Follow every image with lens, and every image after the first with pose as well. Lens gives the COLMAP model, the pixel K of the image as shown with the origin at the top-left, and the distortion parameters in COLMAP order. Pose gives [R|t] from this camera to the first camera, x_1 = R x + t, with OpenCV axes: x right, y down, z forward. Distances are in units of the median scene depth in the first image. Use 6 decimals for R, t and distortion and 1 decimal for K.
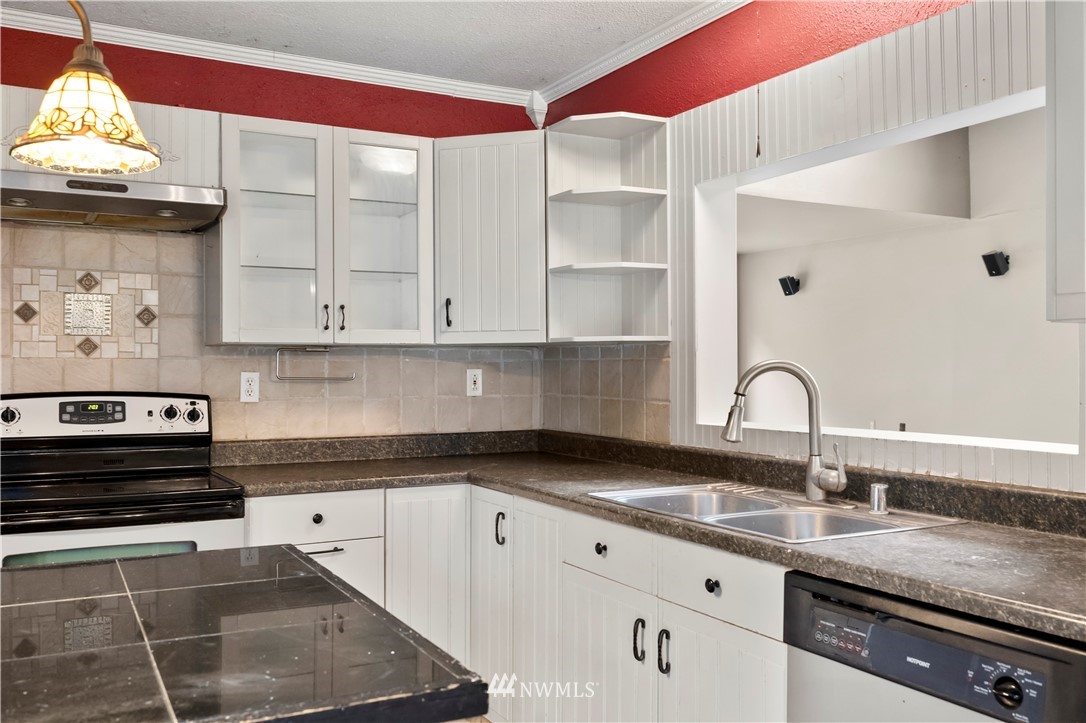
lens RADIAL K [[951.3, 0, 544.2], [0, 951.3, 356.3], [0, 0, 1]] dist [0.008200, 0.004674]
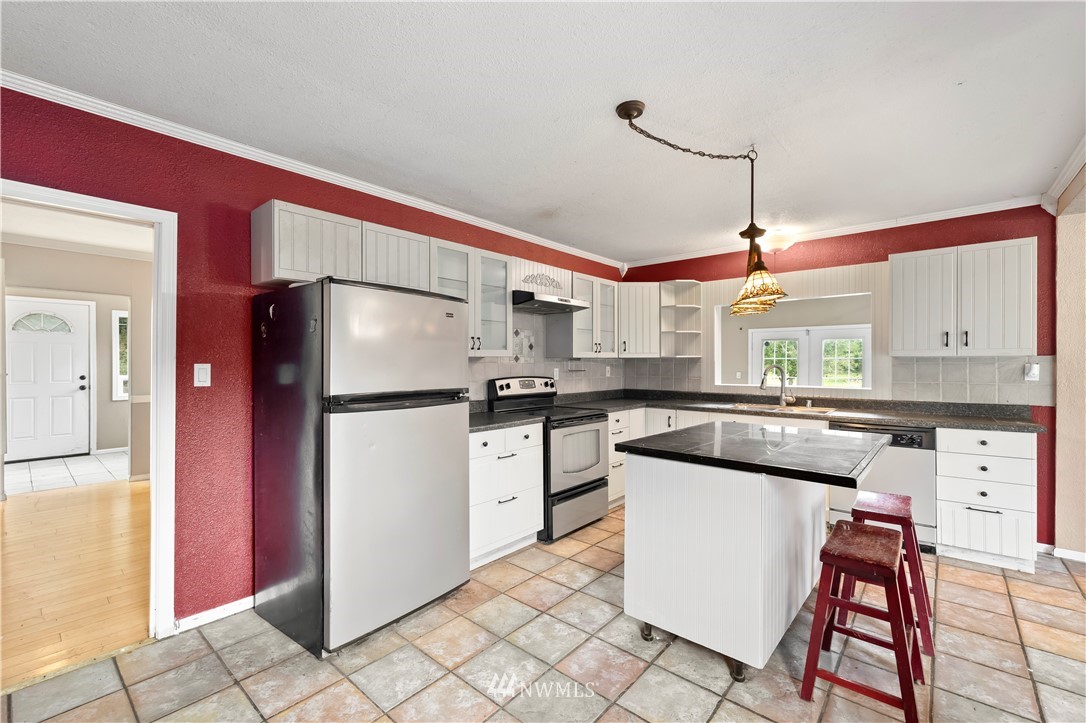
lens RADIAL K [[459.8, 0, 541.1], [0, 459.8, 365.4], [0, 0, 1]] dist [-0.002961, -0.000740]
pose [[0.934494, -0.001550, 0.355975, -0.834346], [-0.005357, 0.999816, 0.018416, -0.014795], [-0.355938, -0.019117, 0.934314, -0.161638]]
